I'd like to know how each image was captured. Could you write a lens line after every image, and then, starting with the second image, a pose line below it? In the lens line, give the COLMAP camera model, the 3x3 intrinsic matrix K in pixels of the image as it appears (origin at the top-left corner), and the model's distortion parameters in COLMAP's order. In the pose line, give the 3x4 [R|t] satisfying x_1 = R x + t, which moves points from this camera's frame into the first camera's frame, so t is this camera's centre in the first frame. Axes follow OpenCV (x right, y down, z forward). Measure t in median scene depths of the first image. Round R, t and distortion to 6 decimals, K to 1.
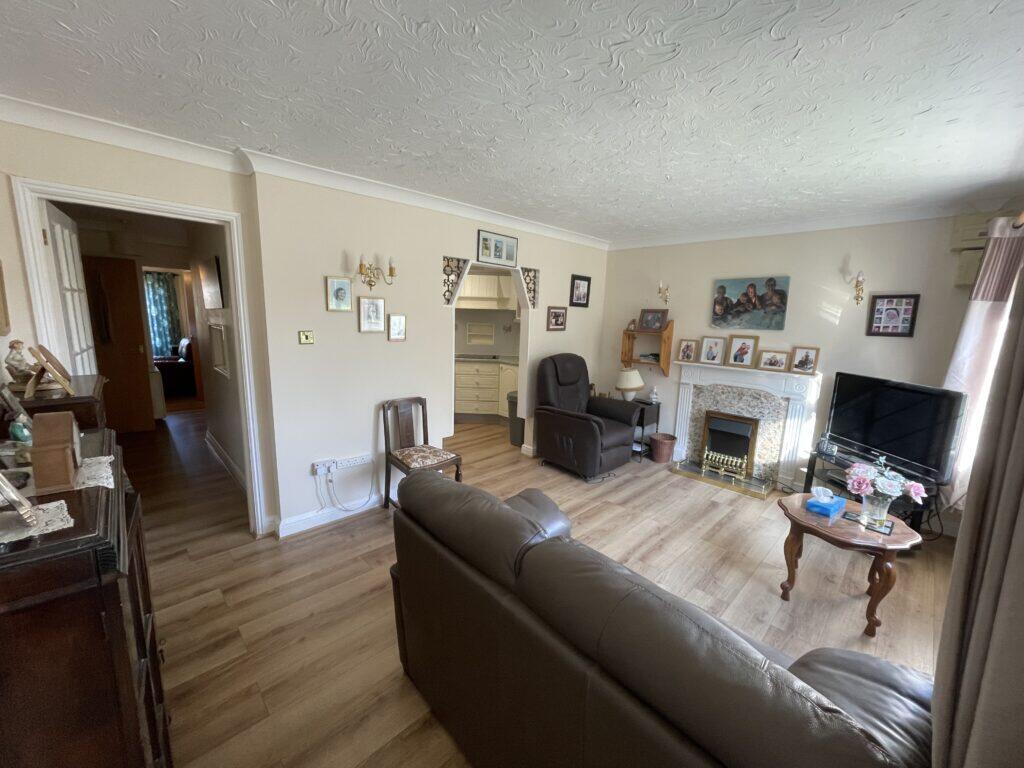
lens RADIAL K [[409.4, 0, 512.1], [0, 409.4, 385.1], [0, 0, 1]] dist [0.001244, 0.000051]
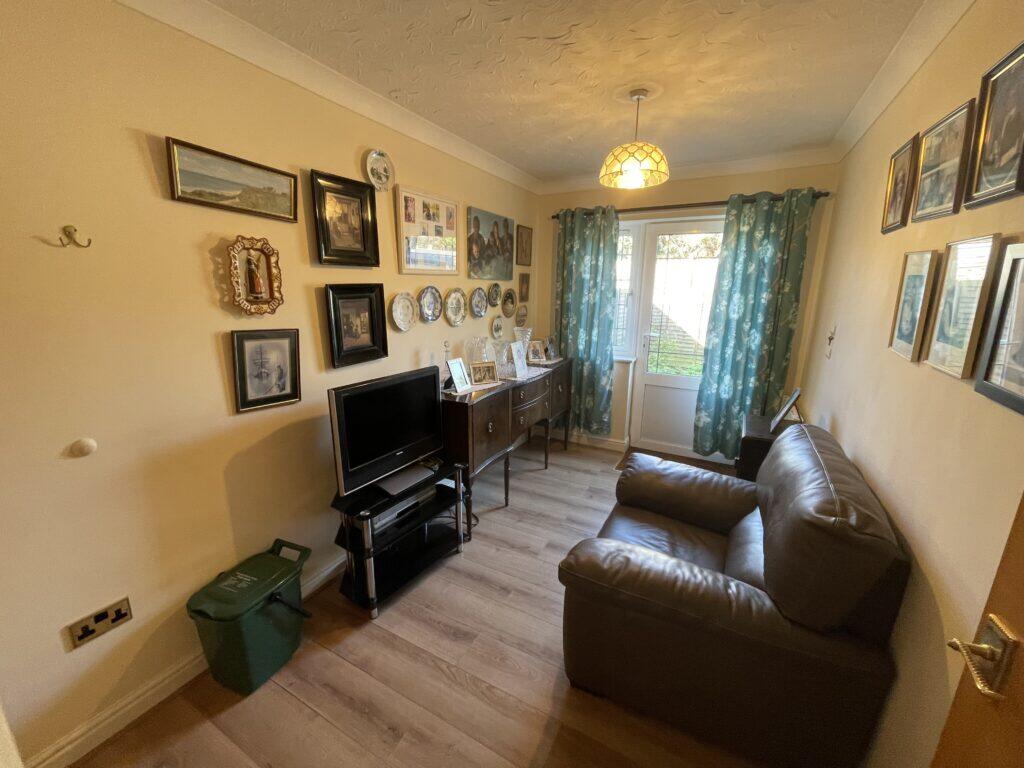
lens RADIAL K [[409.4, 0, 511.3], [0, 409.4, 381.7], [0, 0, 1]] dist [0.001244, 0.000051]
pose [[0.307047, 0.193887, -0.931735, -0.567194], [-0.162672, 0.975312, 0.149348, -0.134490], [0.937689, 0.105710, 0.331007, 0.681498]]
